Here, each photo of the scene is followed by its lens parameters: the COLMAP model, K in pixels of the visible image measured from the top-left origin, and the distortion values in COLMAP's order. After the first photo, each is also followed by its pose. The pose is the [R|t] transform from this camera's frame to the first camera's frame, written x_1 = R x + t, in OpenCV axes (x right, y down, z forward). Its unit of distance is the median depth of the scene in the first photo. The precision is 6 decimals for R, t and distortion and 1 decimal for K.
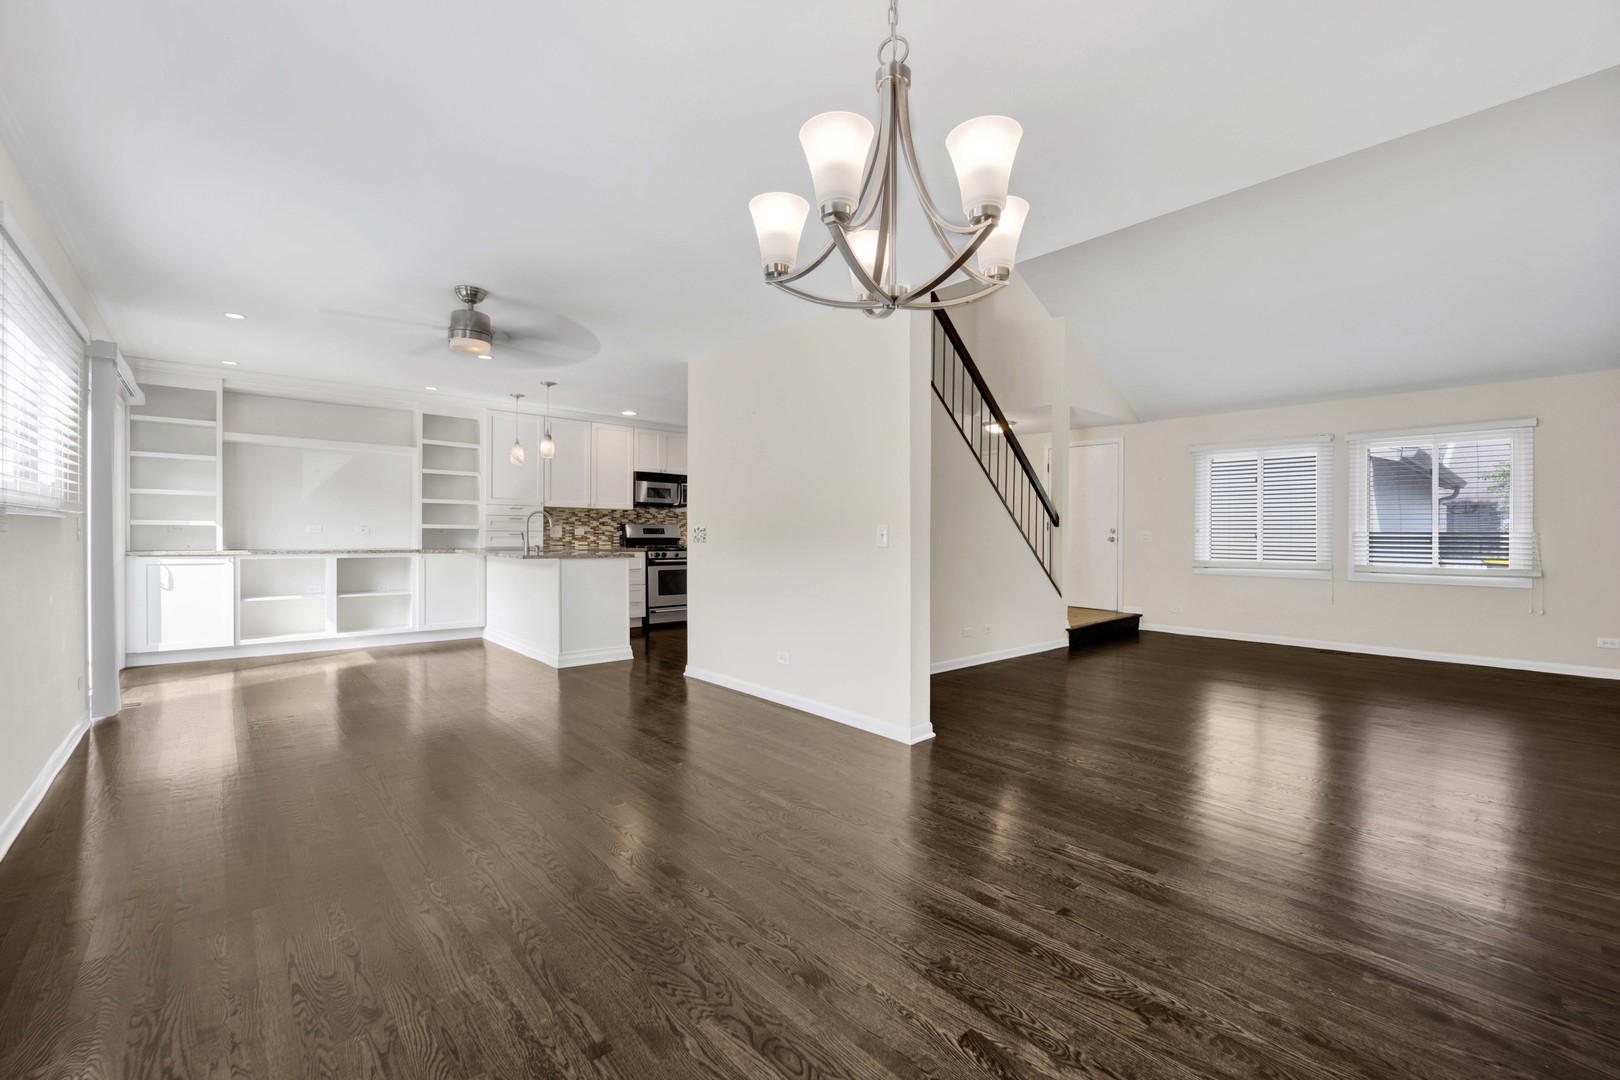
lens RADIAL K [[671.9, 0, 781.5], [0, 671.9, 537.3], [0, 0, 1]] dist [-0.021558, -0.000053]
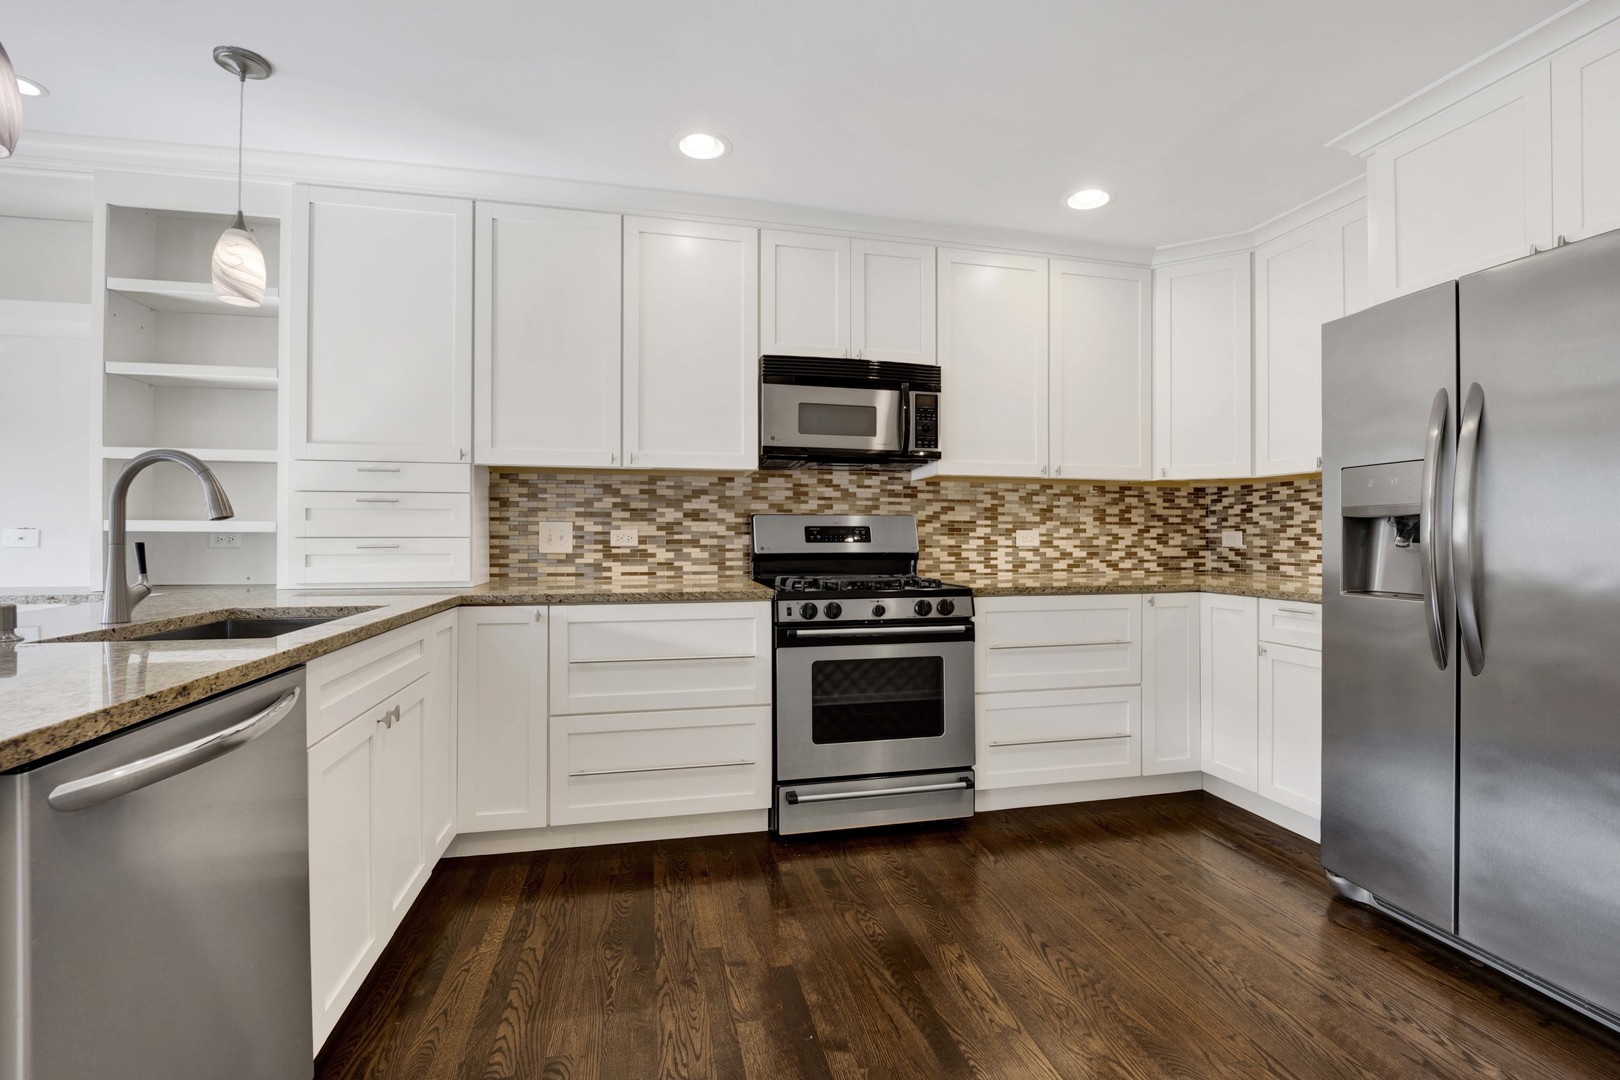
lens RADIAL K [[671.9, 0, 806.5], [0, 671.9, 542.1], [0, 0, 1]] dist [-0.021558, -0.000053]
pose [[0.892694, -0.004907, -0.450637, -0.048348], [0.004481, 0.999988, -0.002012, -0.004711], [0.450641, -0.000223, 0.892705, 0.726805]]
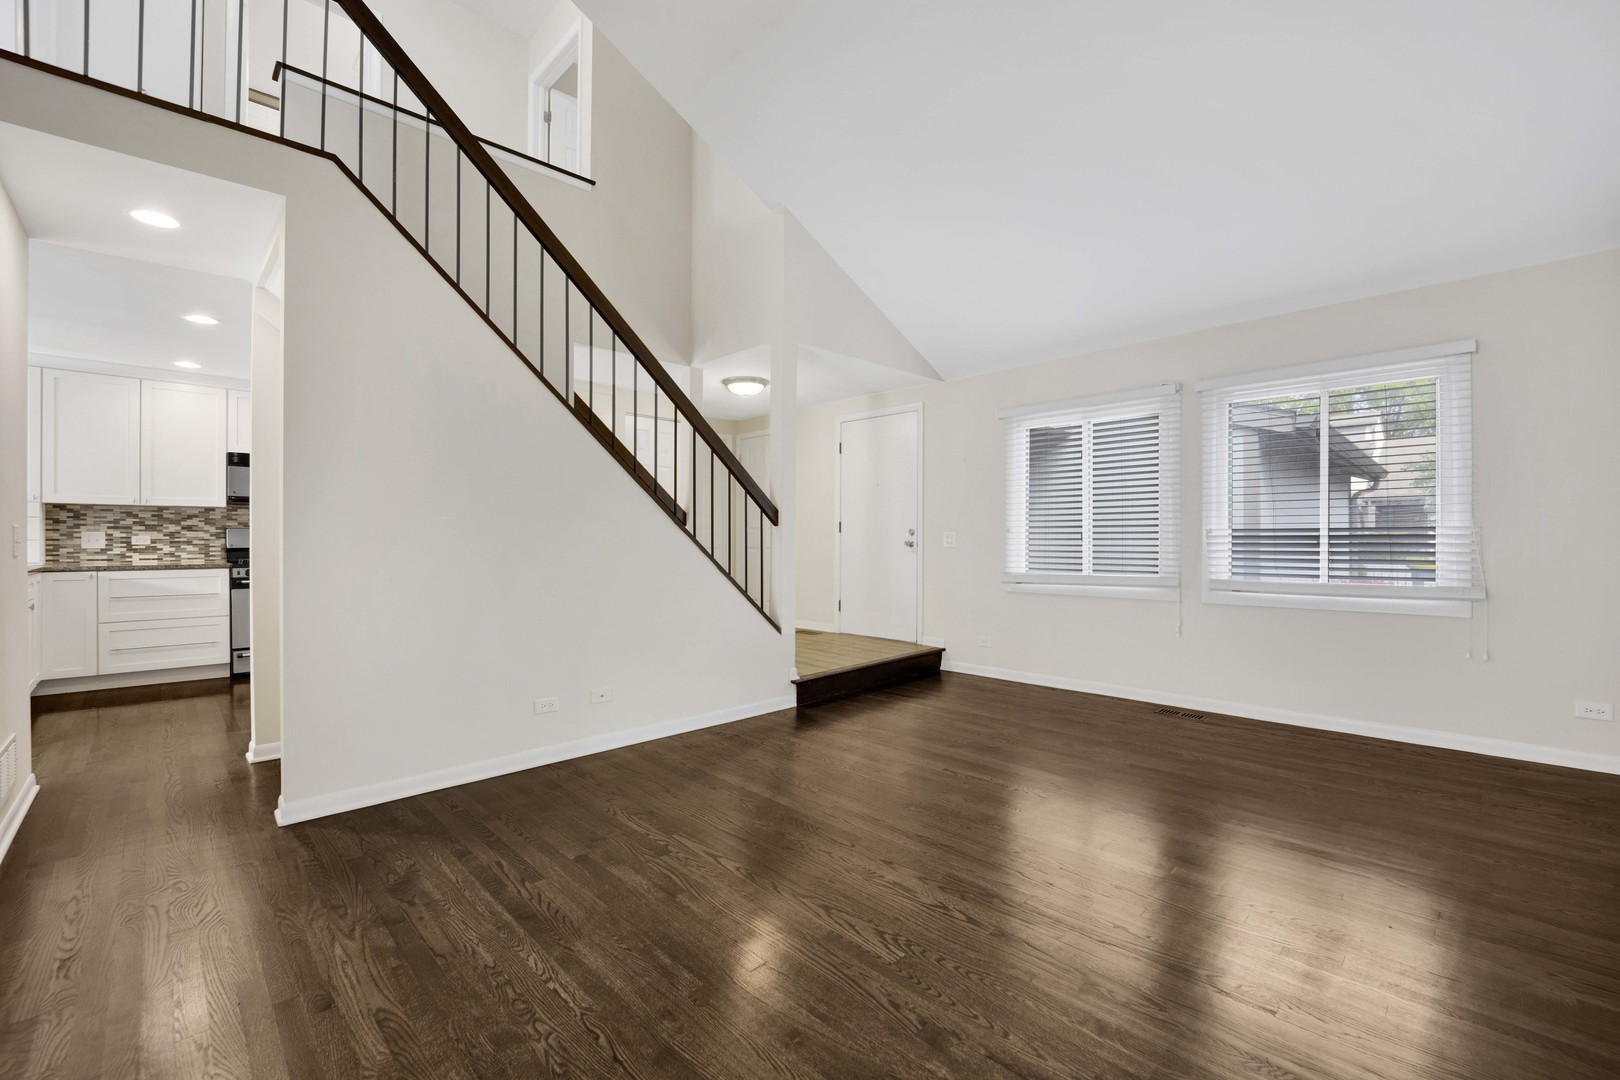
lens RADIAL K [[671.9, 0, 783.1], [0, 671.9, 546.2], [0, 0, 1]] dist [-0.021558, -0.000053]
pose [[0.998335, -0.009404, 0.056905, 0.323326], [0.009257, 0.999953, 0.002853, 0.002293], [-0.056929, -0.002322, 0.998376, 0.289951]]
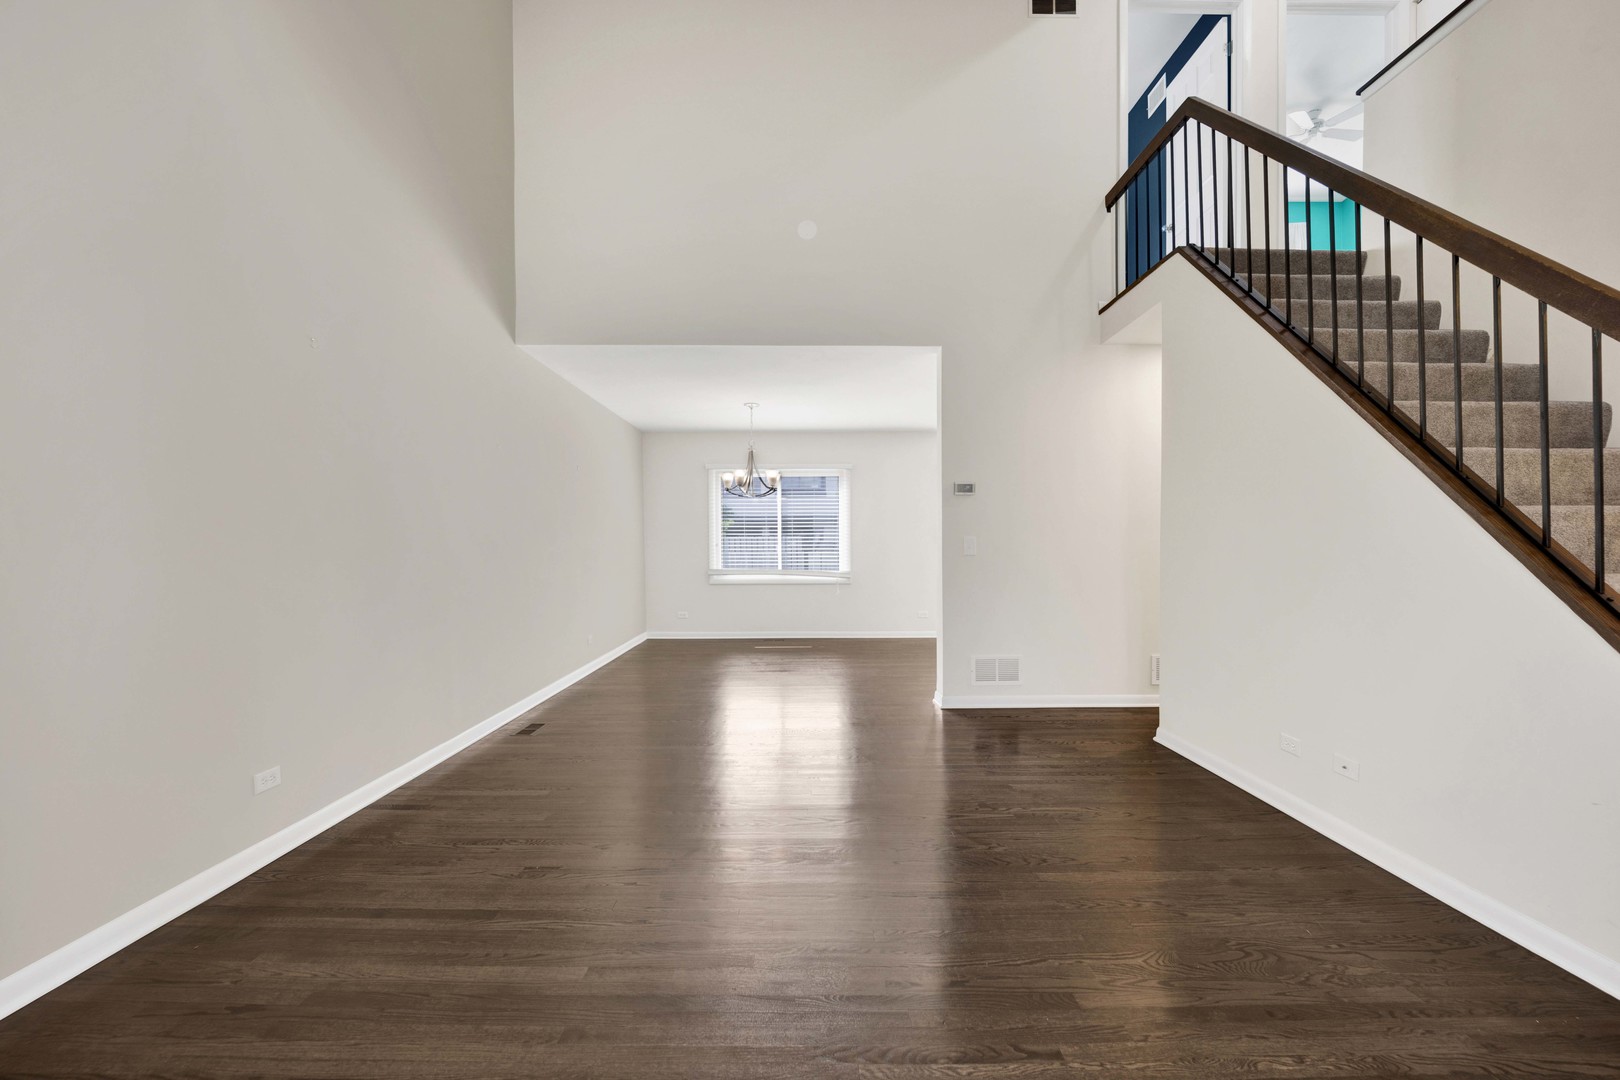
lens RADIAL K [[671.9, 0, 802.2], [0, 671.9, 571.2], [0, 0, 1]] dist [-0.021558, -0.000053]
pose [[-0.650566, 0.023611, -0.759083, 0.622401], [-0.000172, 0.999512, 0.031238, 0.002267], [0.759450, 0.020453, -0.650244, 0.751523]]
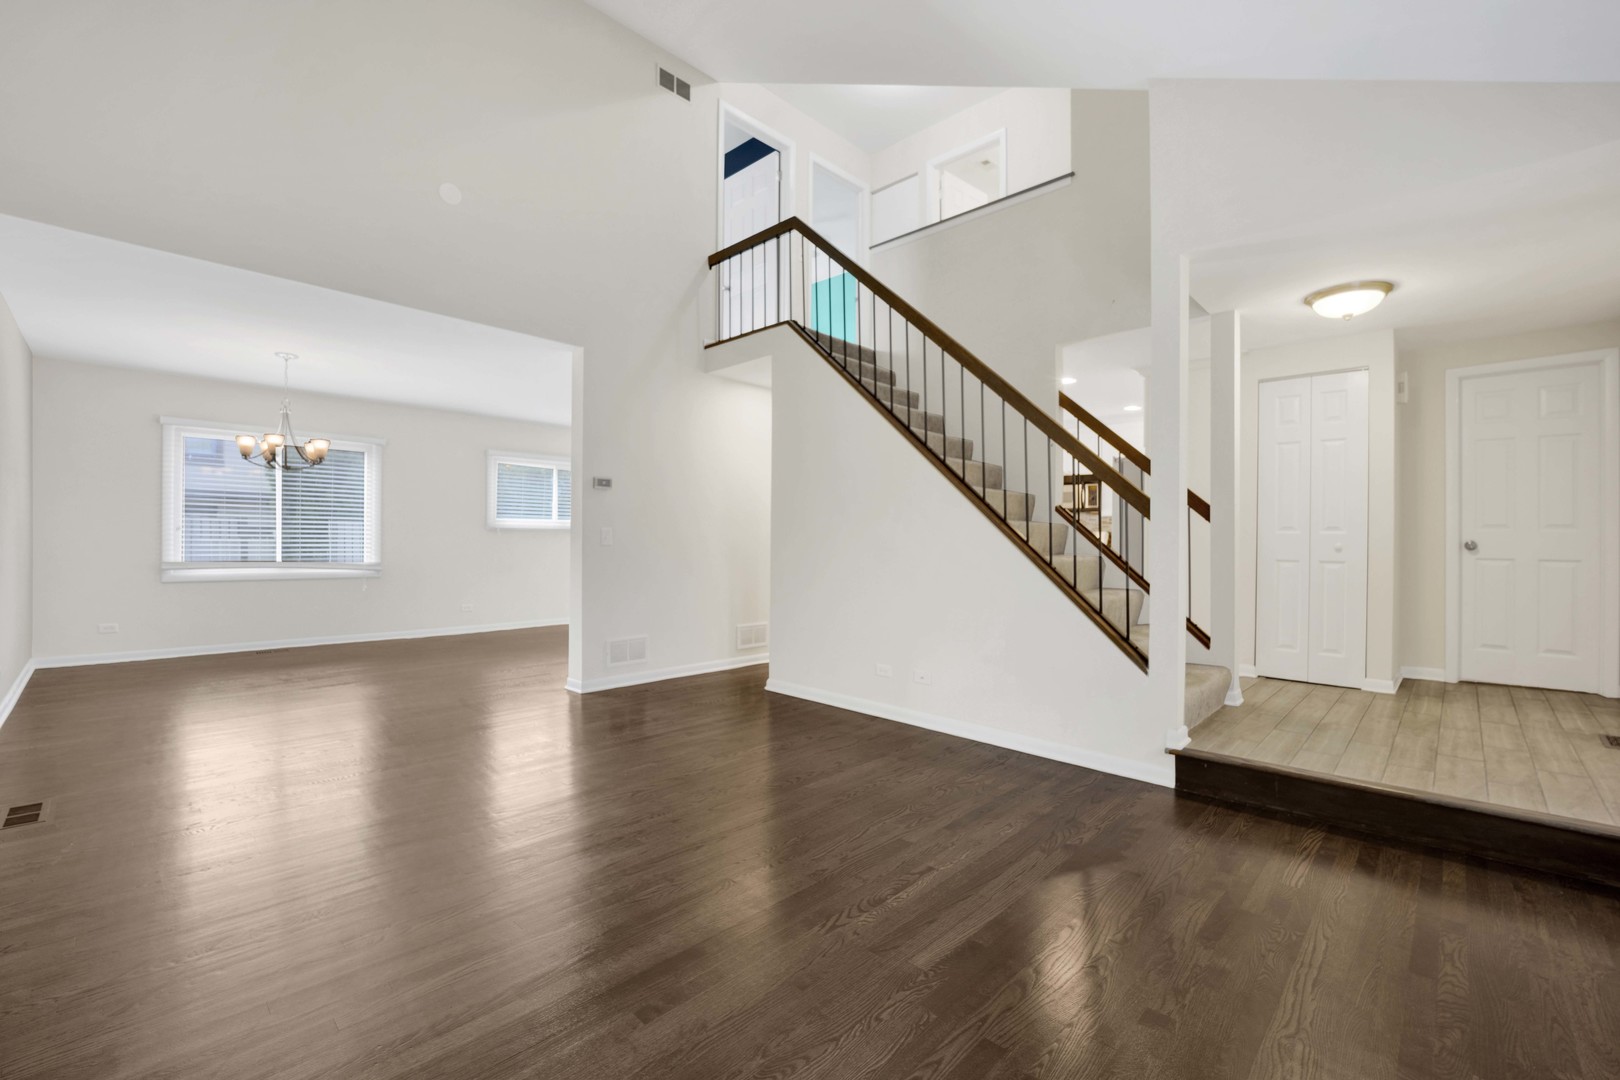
lens RADIAL K [[671.9, 0, 800.4], [0, 671.9, 524.3], [0, 0, 1]] dist [-0.021558, -0.000053]
pose [[0.087789, -0.026809, -0.995778, 0.723918], [-0.009921, 0.999565, -0.027786, 0.002808], [0.996090, 0.012319, 0.087485, 0.608157]]
